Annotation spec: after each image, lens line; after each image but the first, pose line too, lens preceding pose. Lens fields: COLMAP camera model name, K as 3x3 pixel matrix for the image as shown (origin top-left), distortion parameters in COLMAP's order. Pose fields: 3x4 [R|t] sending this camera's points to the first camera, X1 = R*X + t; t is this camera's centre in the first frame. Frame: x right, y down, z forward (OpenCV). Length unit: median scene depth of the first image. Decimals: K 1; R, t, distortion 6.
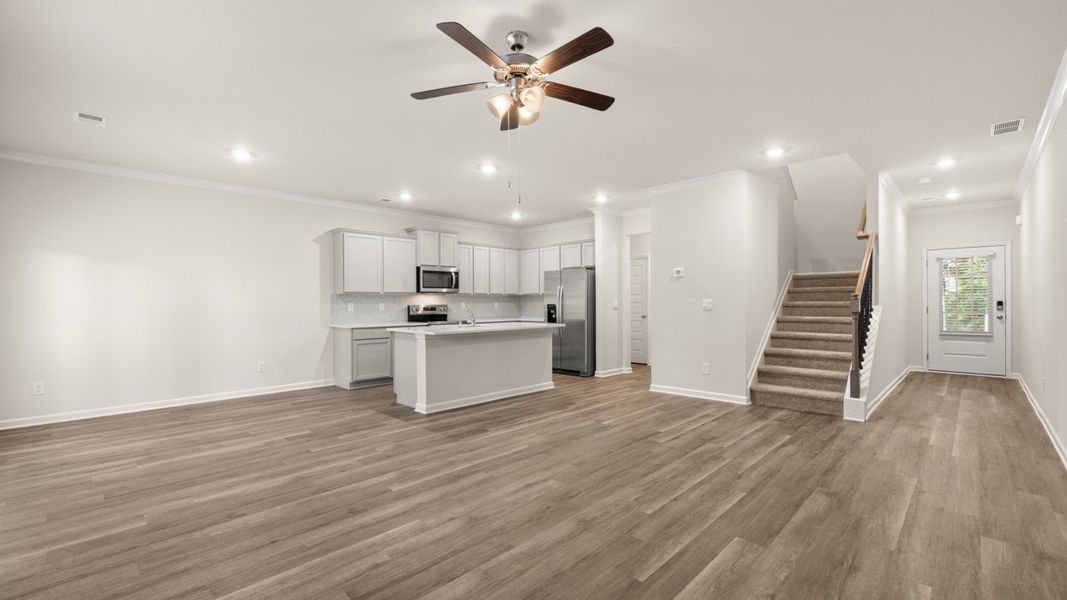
lens RADIAL K [[445.9, 0, 536.1], [0, 445.9, 304.4], [0, 0, 1]] dist [-0.001656, 0.000453]
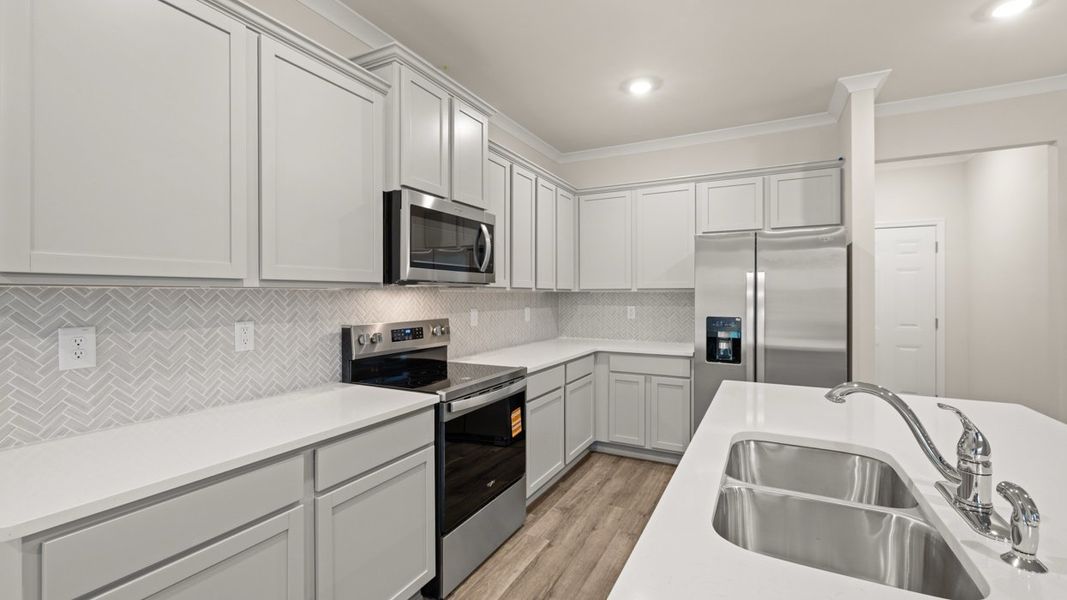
lens RADIAL K [[445.9, 0, 532.4], [0, 445.9, 295.0], [0, 0, 1]] dist [-0.001656, 0.000453]
pose [[0.960393, 0.005015, 0.278603, -0.525091], [-0.003150, 0.999970, -0.007142, -0.035055], [-0.278630, 0.005982, 0.960380, 1.433811]]
